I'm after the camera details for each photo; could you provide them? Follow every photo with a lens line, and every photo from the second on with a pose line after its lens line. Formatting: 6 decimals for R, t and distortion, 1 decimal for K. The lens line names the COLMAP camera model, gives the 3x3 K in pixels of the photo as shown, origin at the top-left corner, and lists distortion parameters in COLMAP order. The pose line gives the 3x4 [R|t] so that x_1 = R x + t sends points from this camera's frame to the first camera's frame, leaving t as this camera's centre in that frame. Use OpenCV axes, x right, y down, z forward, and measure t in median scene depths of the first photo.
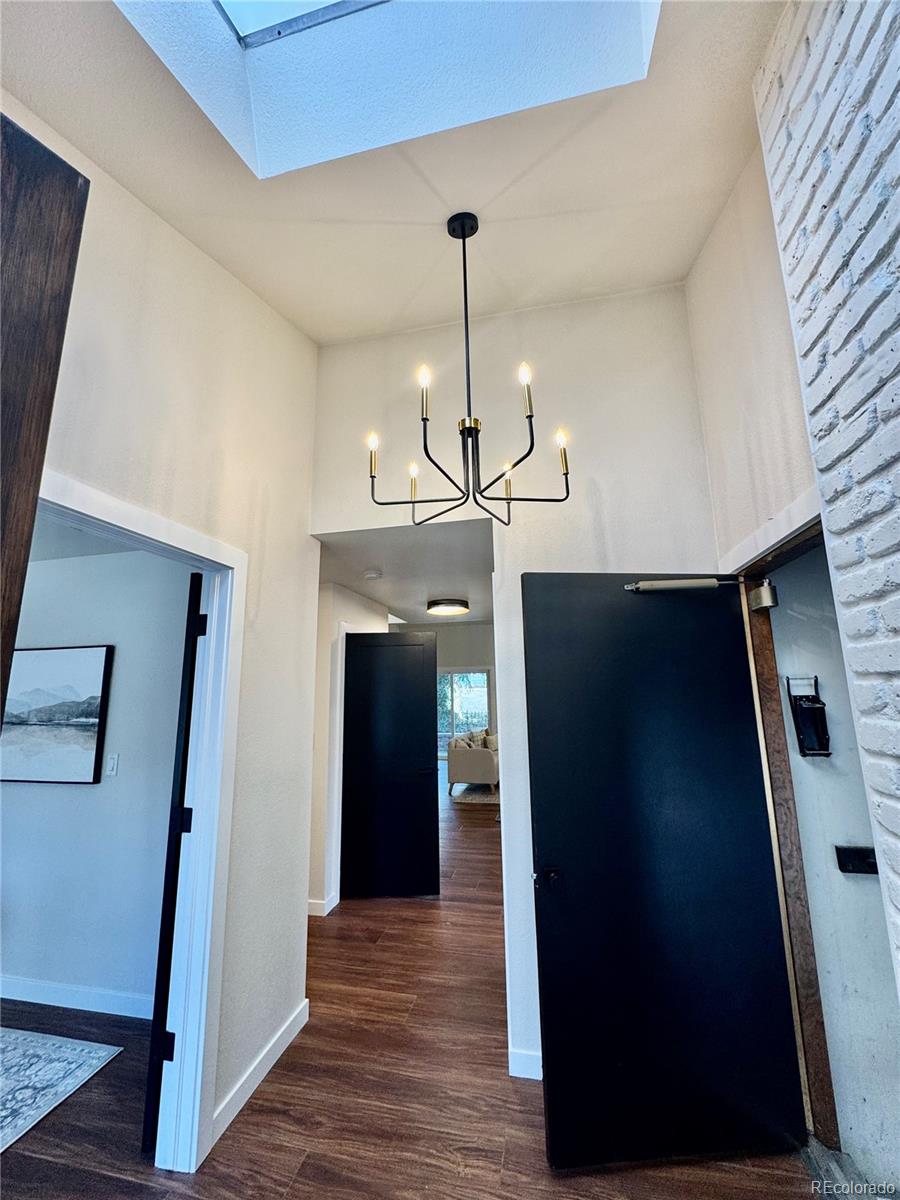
lens RADIAL K [[483.1, 0, 450.1], [0, 483.1, 602.4], [0, 0, 1]] dist [-0.001238, 0.000022]
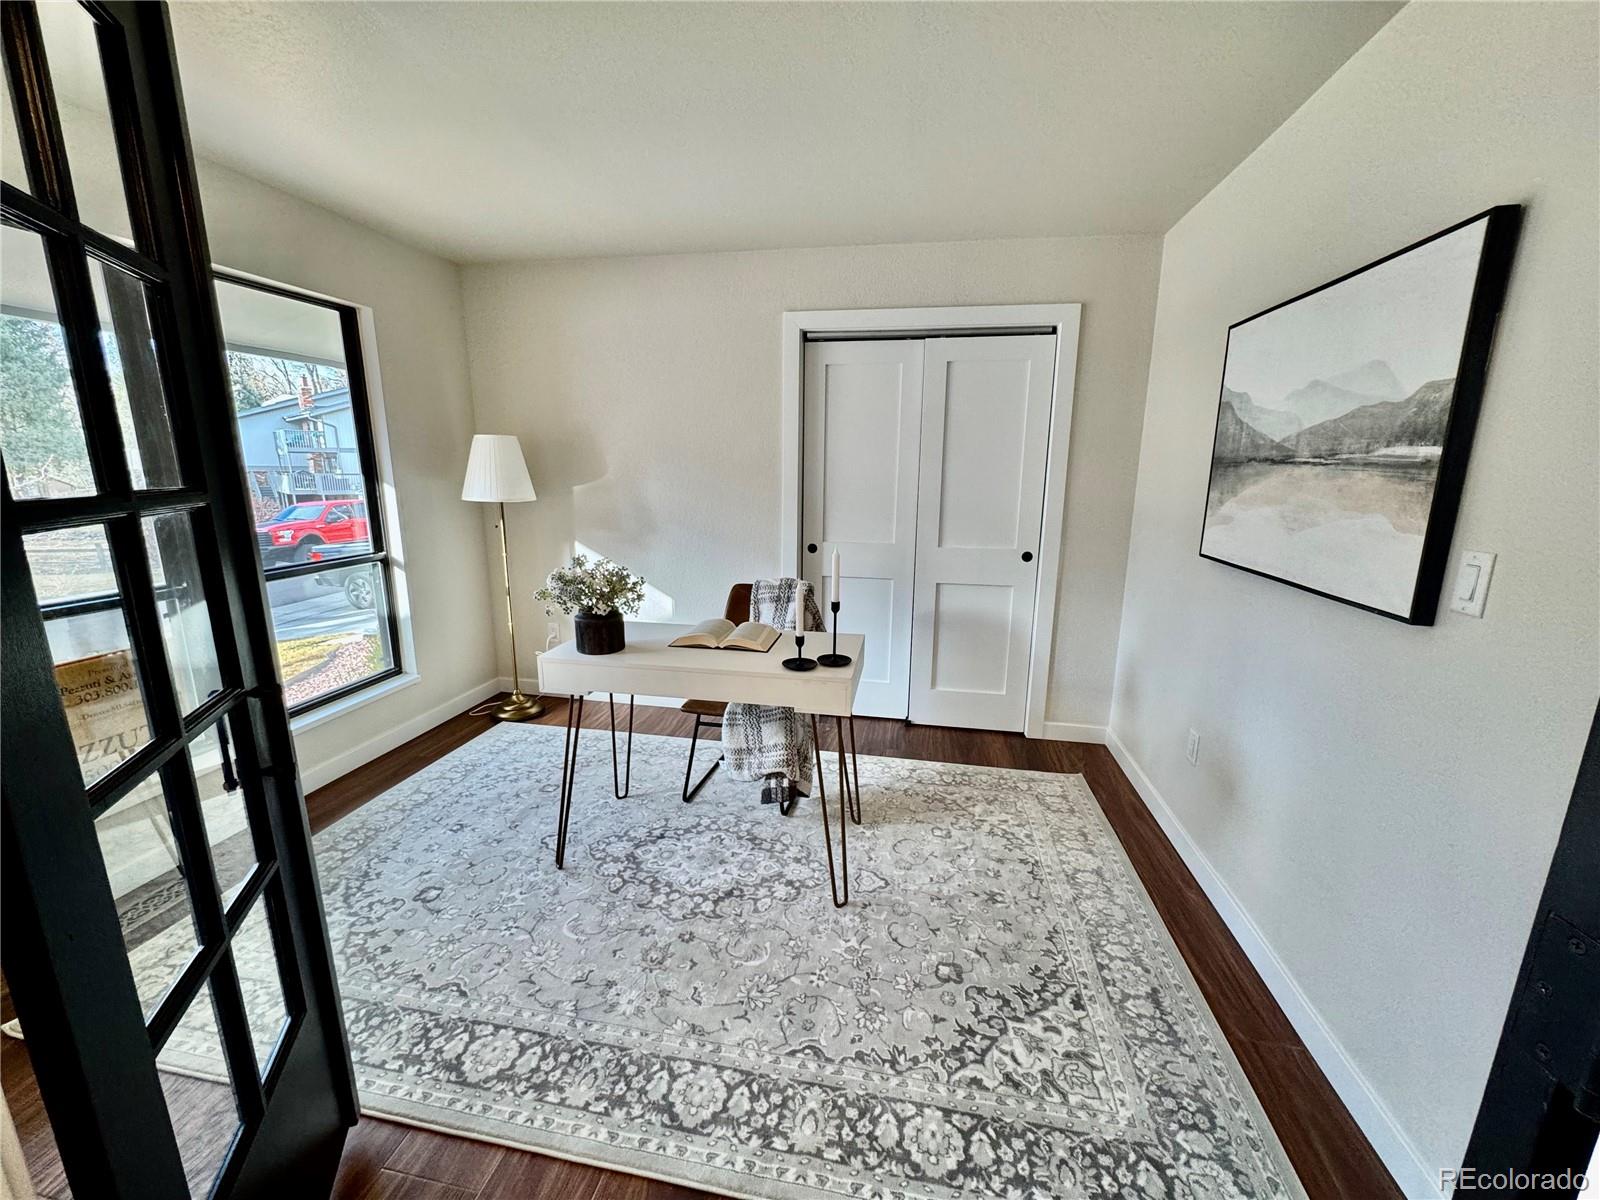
lens RADIAL K [[644.2, 0, 799.6], [0, 644.2, 605.0], [0, 0, 1]] dist [-0.001238, 0.000022]
pose [[0.032017, 0.227423, -0.973269, -0.266647], [0.172194, 0.957953, 0.229509, 0.162925], [0.984543, -0.174940, -0.008490, 0.525418]]
